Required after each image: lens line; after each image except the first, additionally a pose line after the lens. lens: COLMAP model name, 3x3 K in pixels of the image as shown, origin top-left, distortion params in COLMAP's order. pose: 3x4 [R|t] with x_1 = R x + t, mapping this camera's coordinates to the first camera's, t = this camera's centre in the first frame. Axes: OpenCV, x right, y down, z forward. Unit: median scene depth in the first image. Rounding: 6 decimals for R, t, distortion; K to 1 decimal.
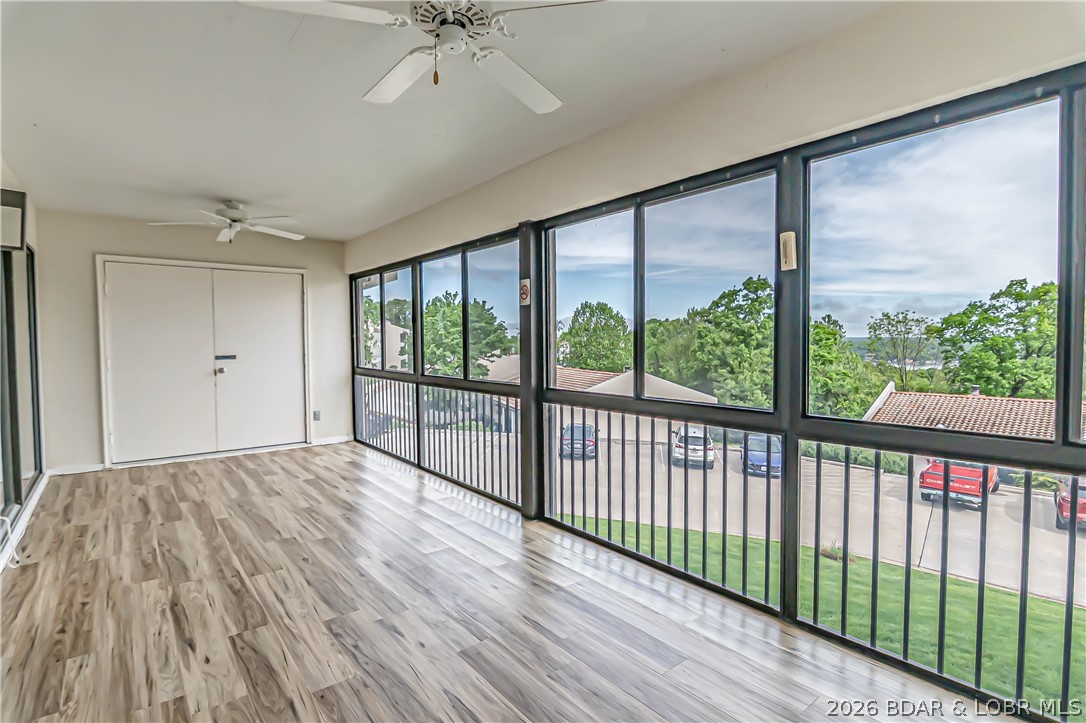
lens RADIAL K [[527.6, 0, 543.0], [0, 527.6, 361.5], [0, 0, 1]] dist [-0.013154, -0.002180]
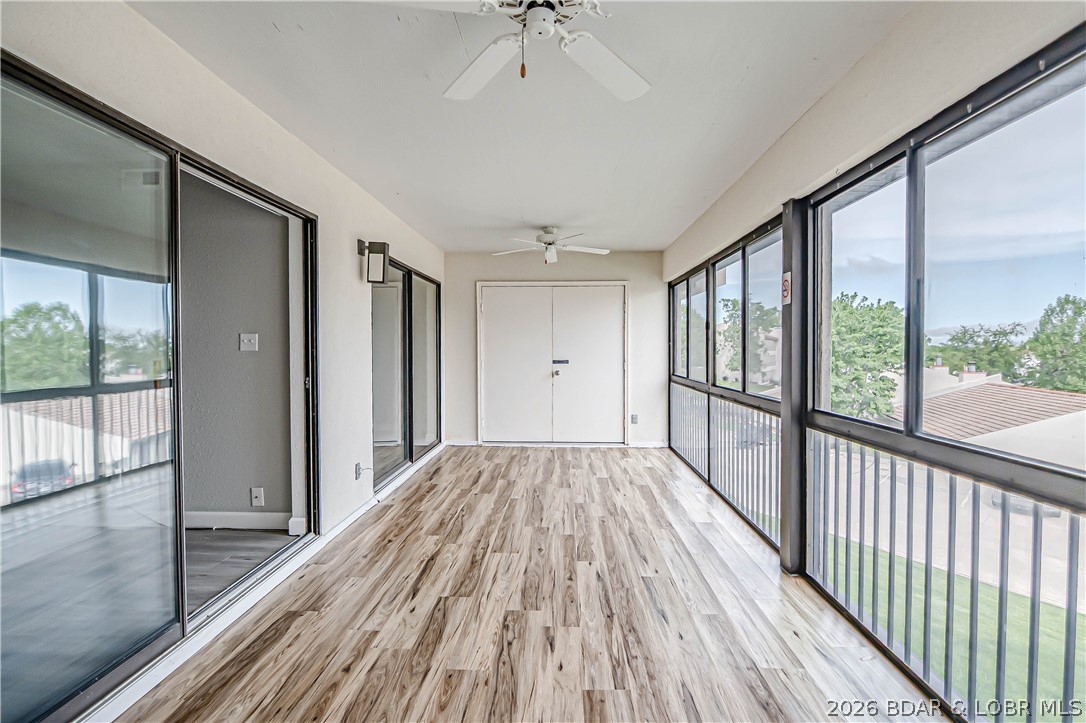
lens RADIAL K [[527.6, 0, 543.0], [0, 527.6, 361.5], [0, 0, 1]] dist [-0.013154, -0.002180]
pose [[0.758044, 0.020191, -0.651891, 0.206662], [-0.029573, 0.999557, -0.003430, -0.005506], [0.651532, 0.021878, 0.758305, 0.143366]]
